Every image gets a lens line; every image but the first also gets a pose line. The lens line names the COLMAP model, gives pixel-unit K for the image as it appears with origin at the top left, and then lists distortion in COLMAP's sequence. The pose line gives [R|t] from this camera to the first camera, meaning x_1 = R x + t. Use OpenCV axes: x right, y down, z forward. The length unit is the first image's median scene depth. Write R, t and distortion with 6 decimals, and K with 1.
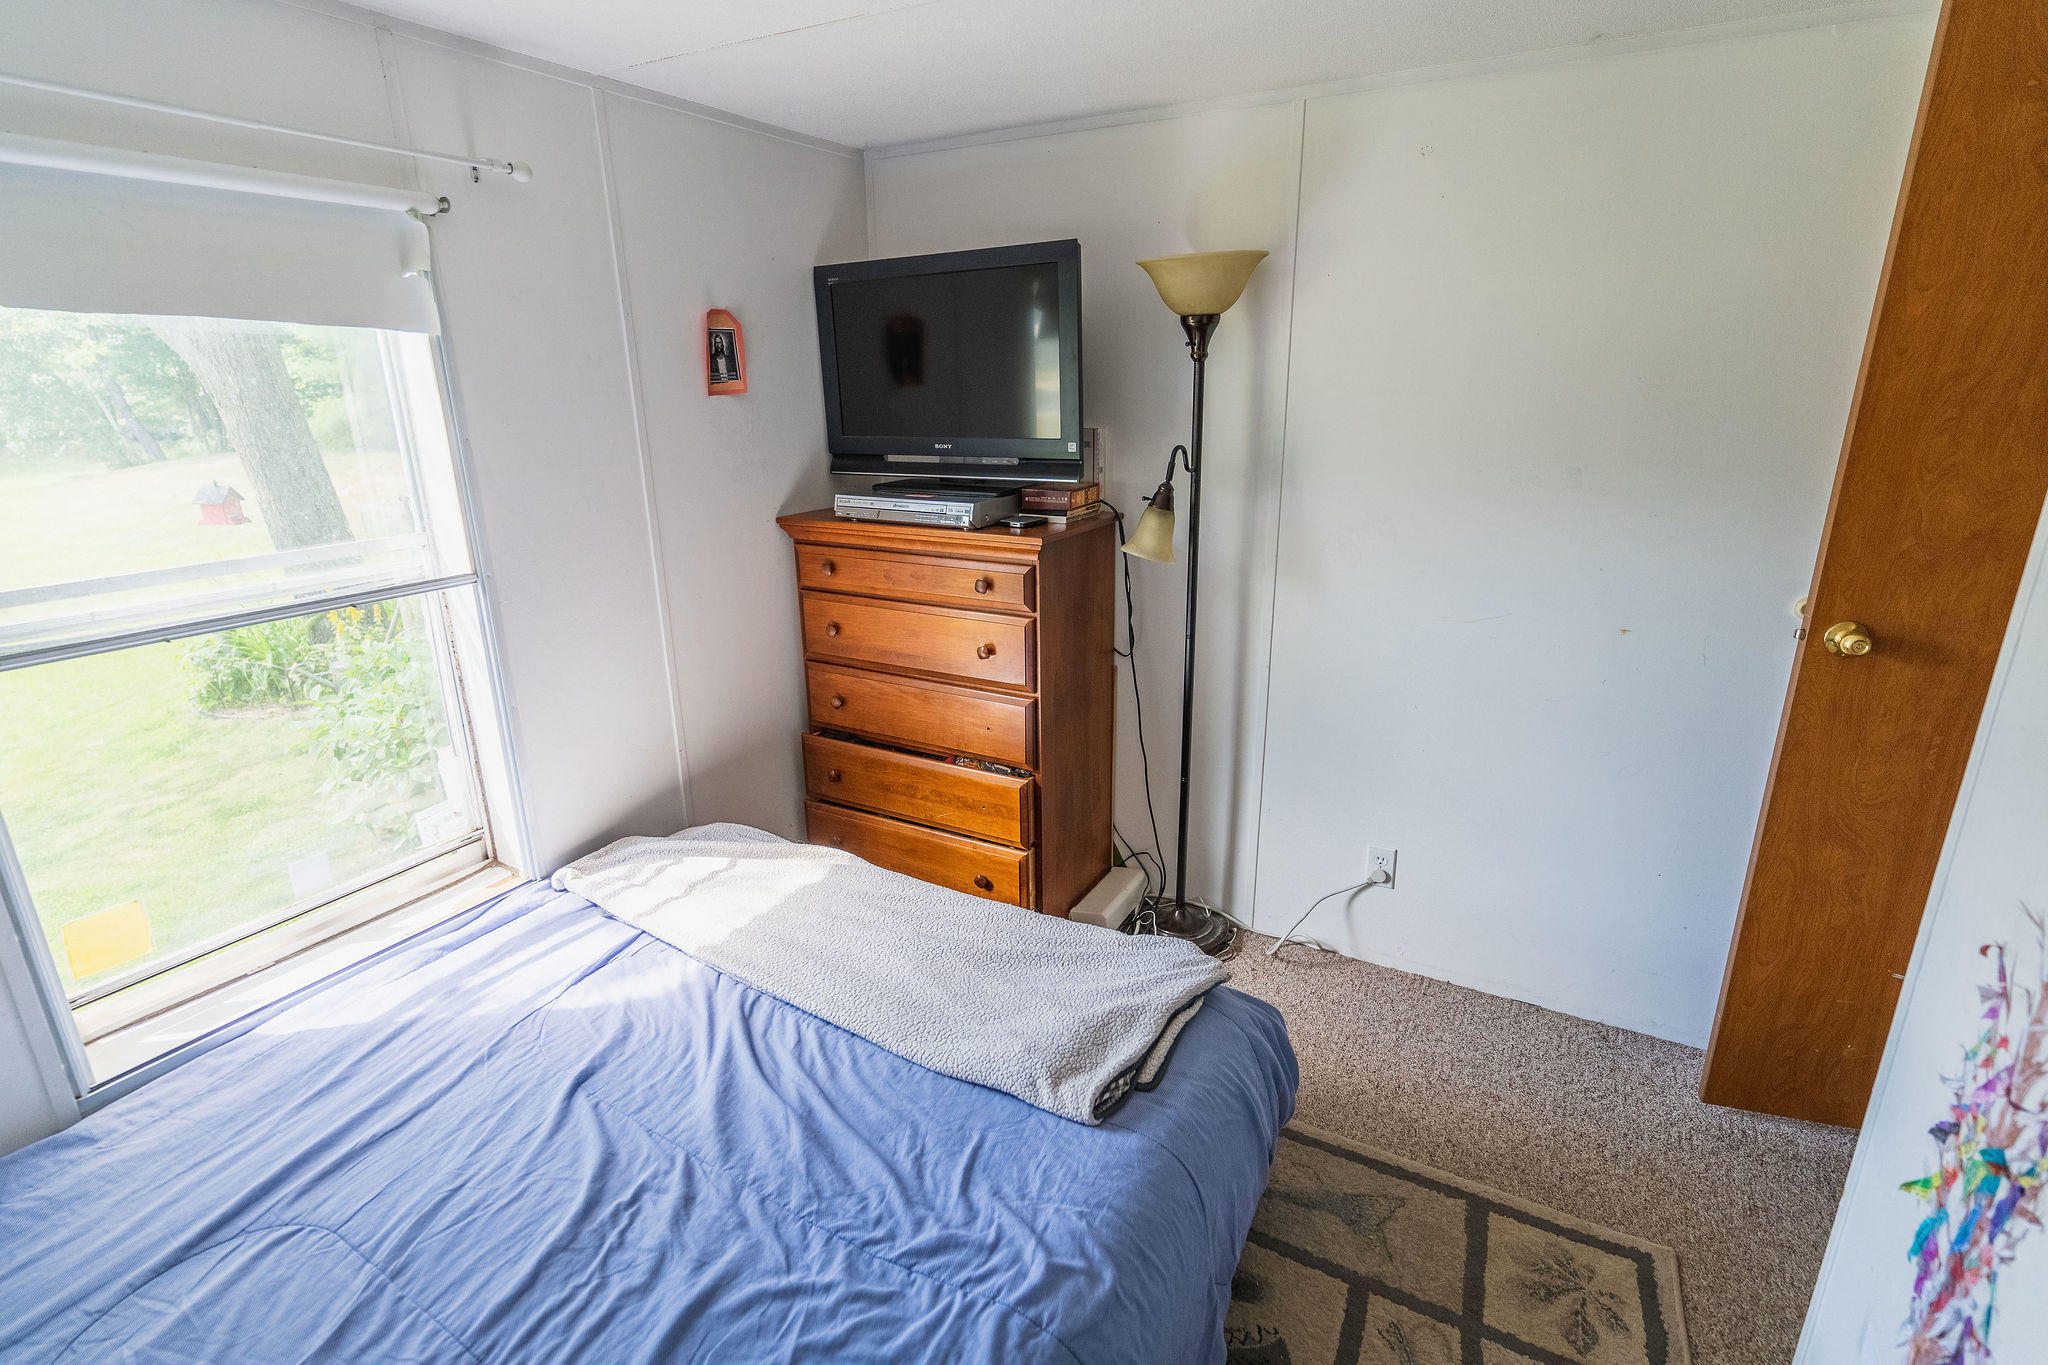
lens RADIAL K [[982.8, 0, 1030.9], [0, 982.8, 679.4], [0, 0, 1]] dist [0.002873, -0.000568]
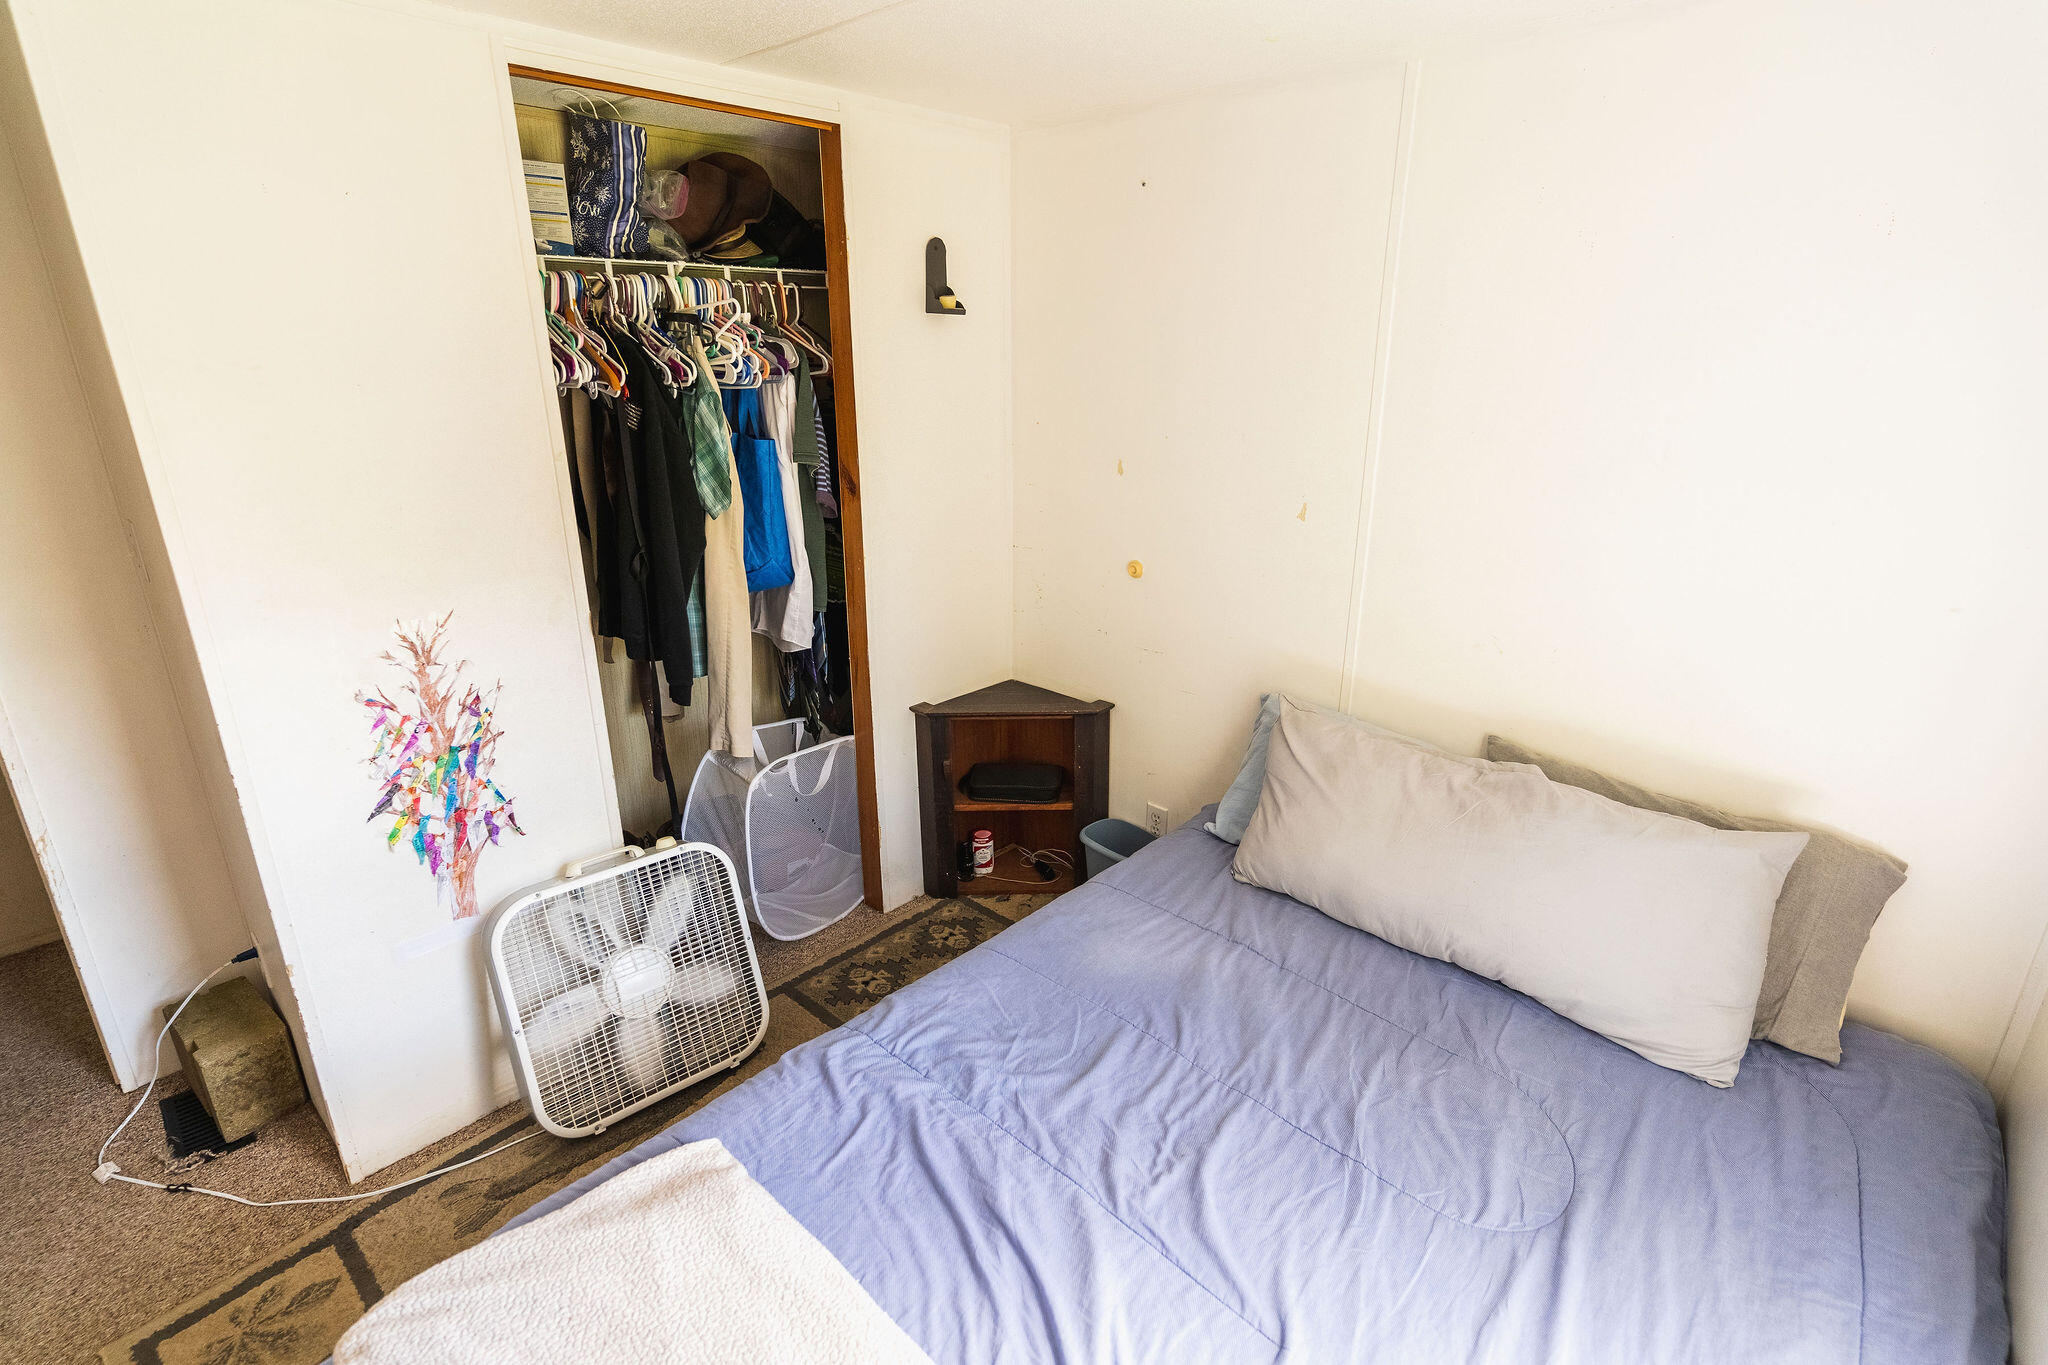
lens RADIAL K [[982.8, 0, 1030.9], [0, 982.8, 679.4], [0, 0, 1]] dist [0.002873, -0.000568]
pose [[-0.972326, -0.067664, 0.223613, -0.423203], [0.077276, 0.810119, 0.581150, -0.469392], [-0.220476, 0.582348, -0.782471, 1.386362]]
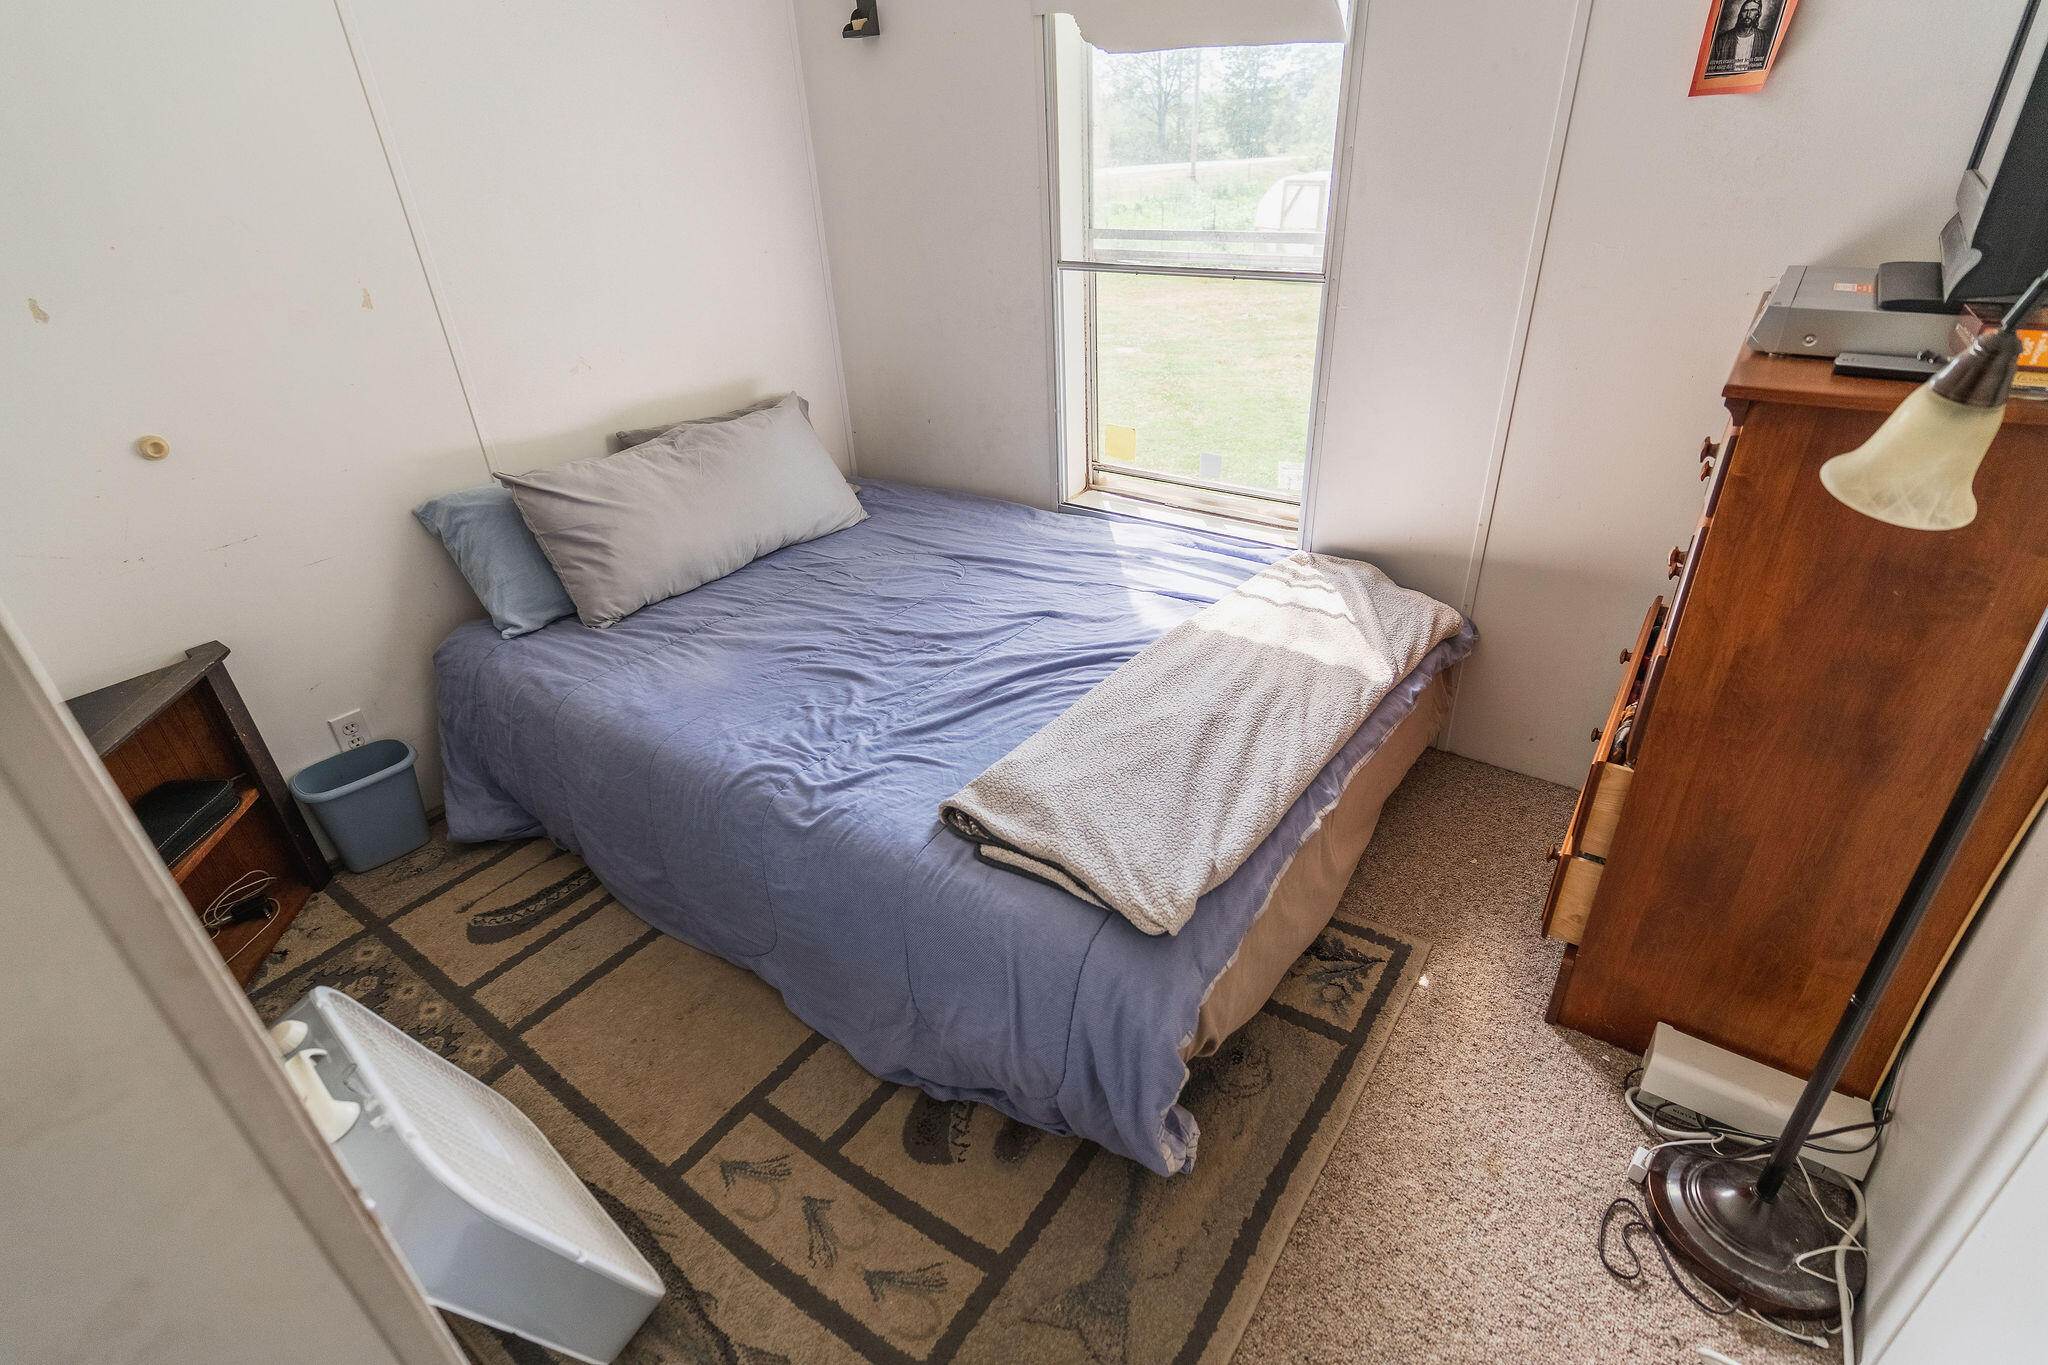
lens RADIAL K [[982.8, 0, 1030.9], [0, 982.8, 679.4], [0, 0, 1]] dist [0.002873, -0.000568]
pose [[-0.111127, 0.503369, -0.856896, 0.933304], [-0.254444, 0.819086, 0.514156, -0.293771], [0.960681, 0.275169, 0.037057, 0.985244]]
